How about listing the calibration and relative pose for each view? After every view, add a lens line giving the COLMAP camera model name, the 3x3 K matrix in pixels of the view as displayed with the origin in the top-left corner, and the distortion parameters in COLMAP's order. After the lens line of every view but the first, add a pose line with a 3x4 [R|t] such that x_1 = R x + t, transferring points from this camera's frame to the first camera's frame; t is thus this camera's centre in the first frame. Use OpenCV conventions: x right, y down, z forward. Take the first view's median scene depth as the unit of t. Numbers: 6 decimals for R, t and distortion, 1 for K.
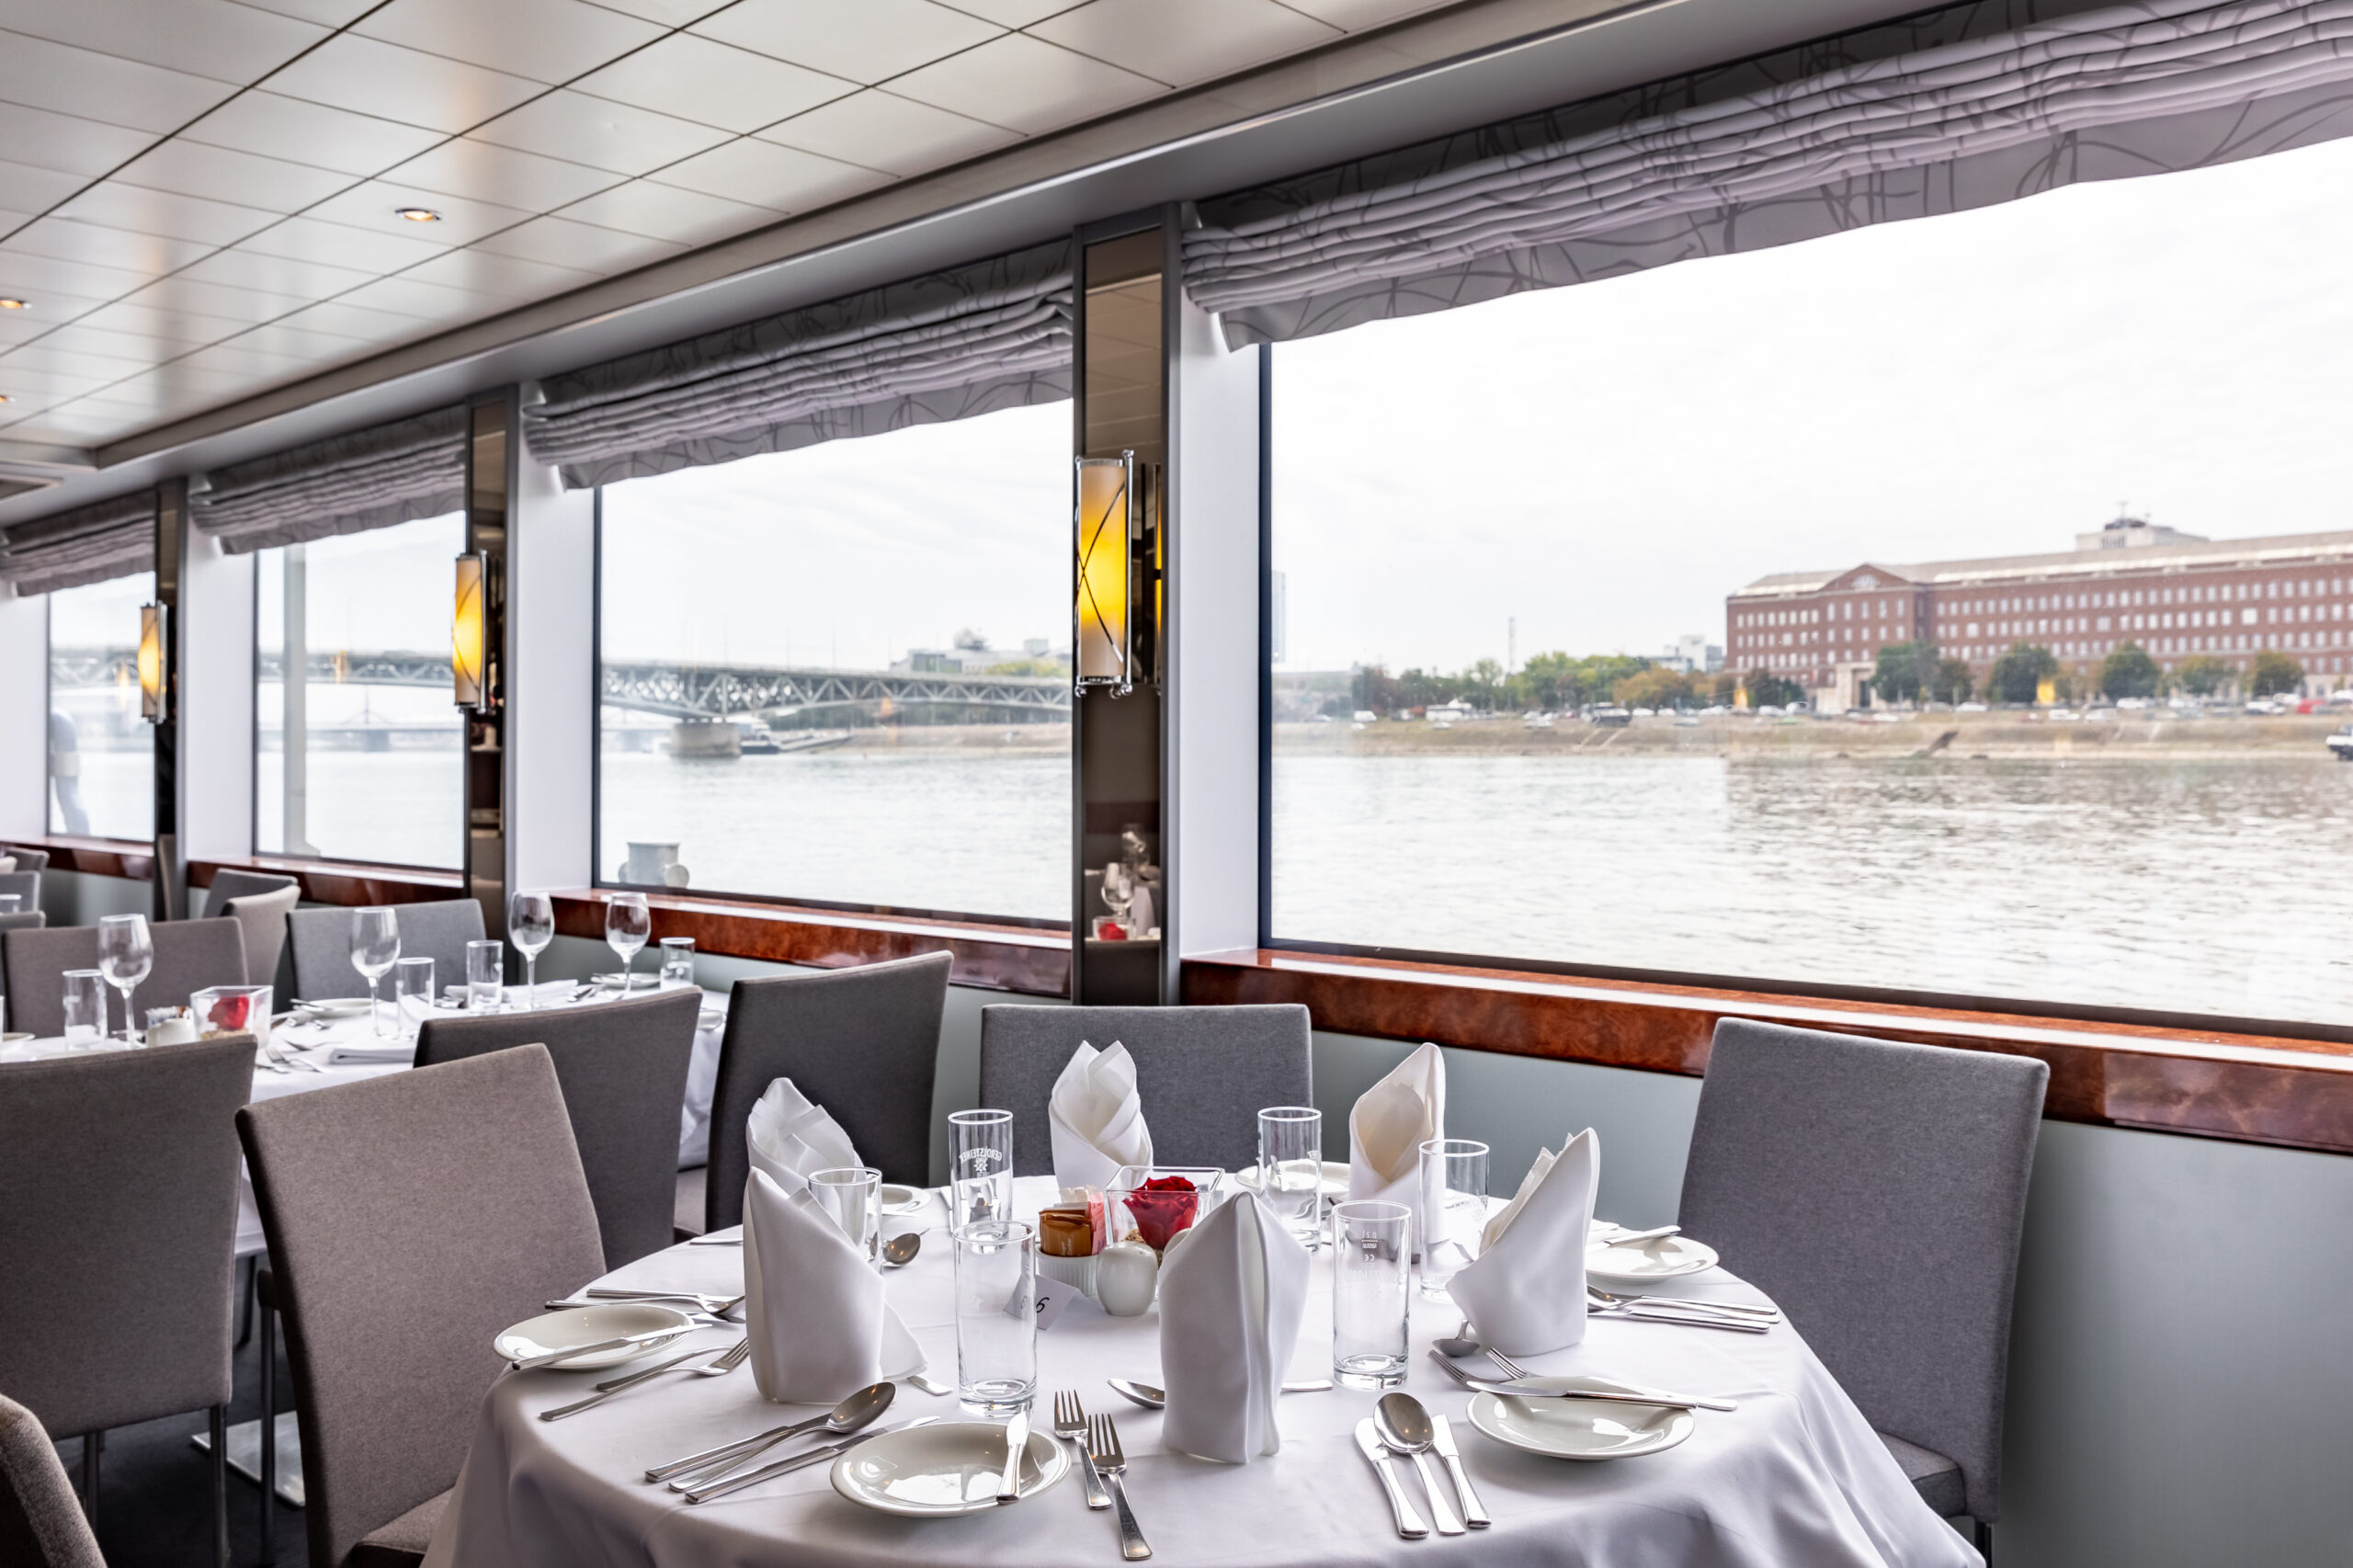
lens RADIAL K [[1950.9, 0, 1176.5], [0, 1950.9, 784.0], [0, 0, 1]] dist [-0.015413, 0.014681]
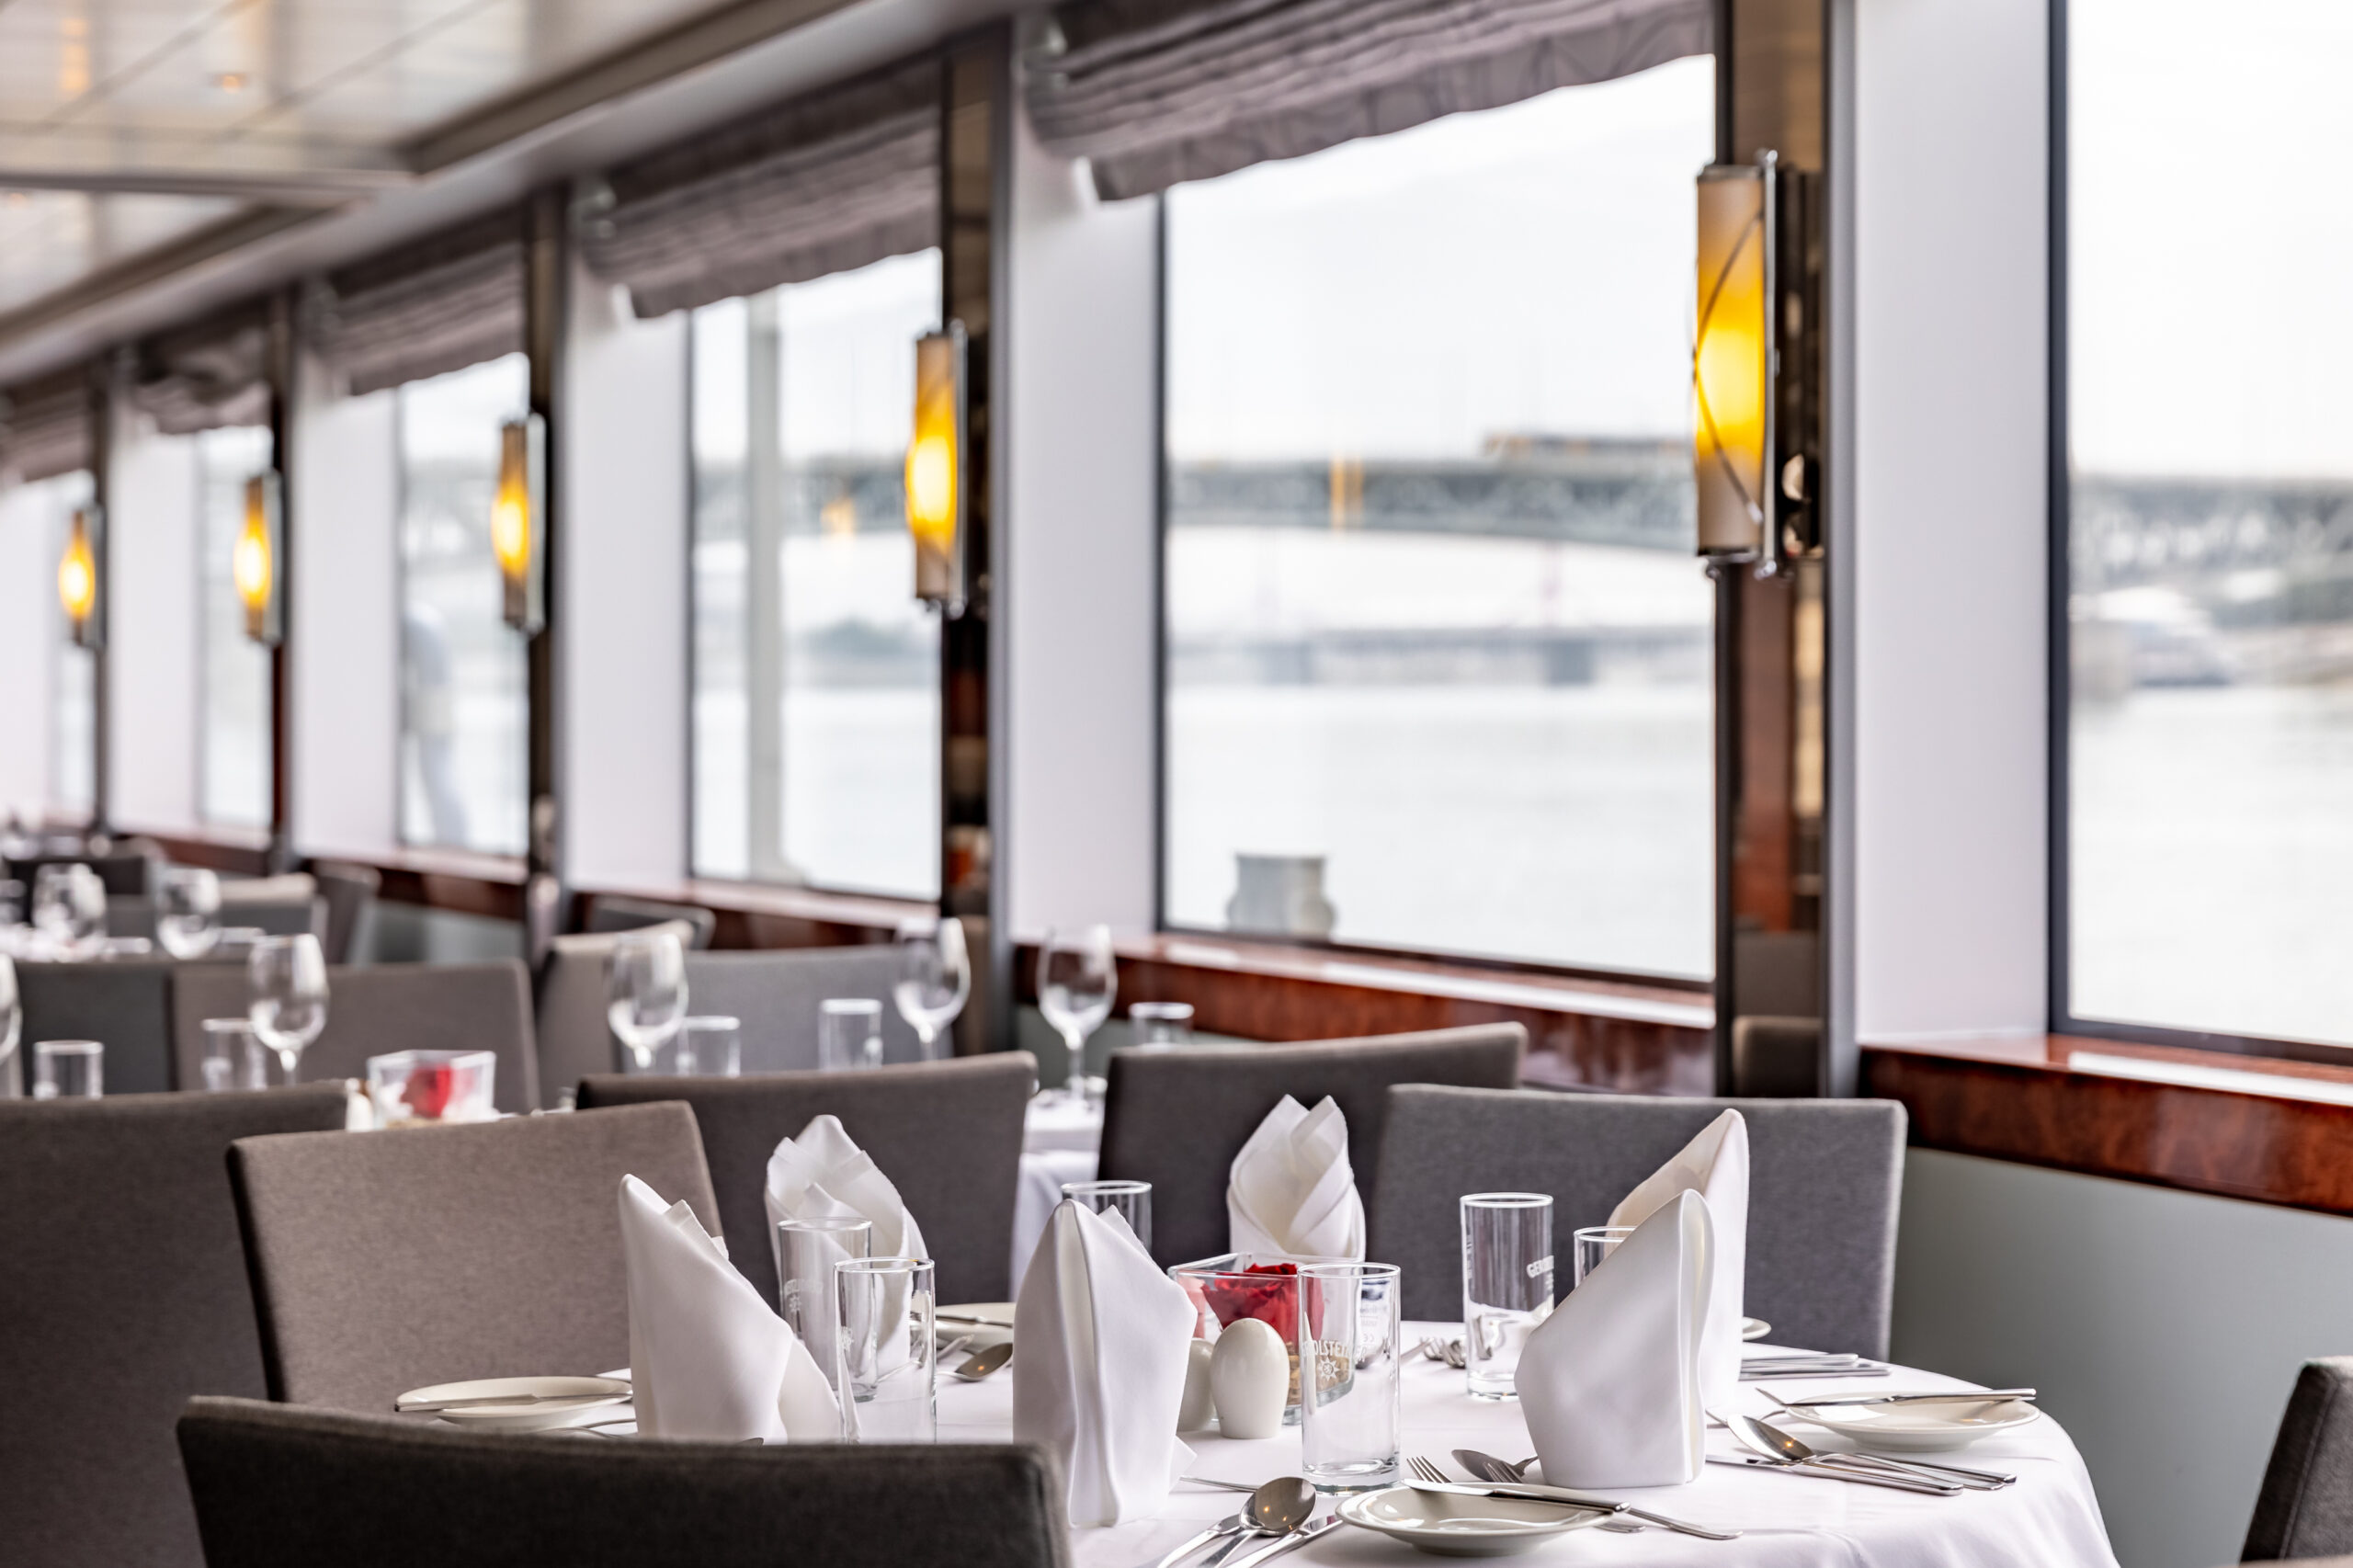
lens RADIAL K [[4902.5, 0, 1176.5], [0, 4902.5, 784.0], [0, 0, 1]] dist [0.091873, -0.248826]
pose [[0.916953, 0.004724, -0.398968, 0.373257], [-0.003169, 0.999985, 0.004557, 0.008009], [0.398983, -0.002915, 0.916954, -0.373615]]
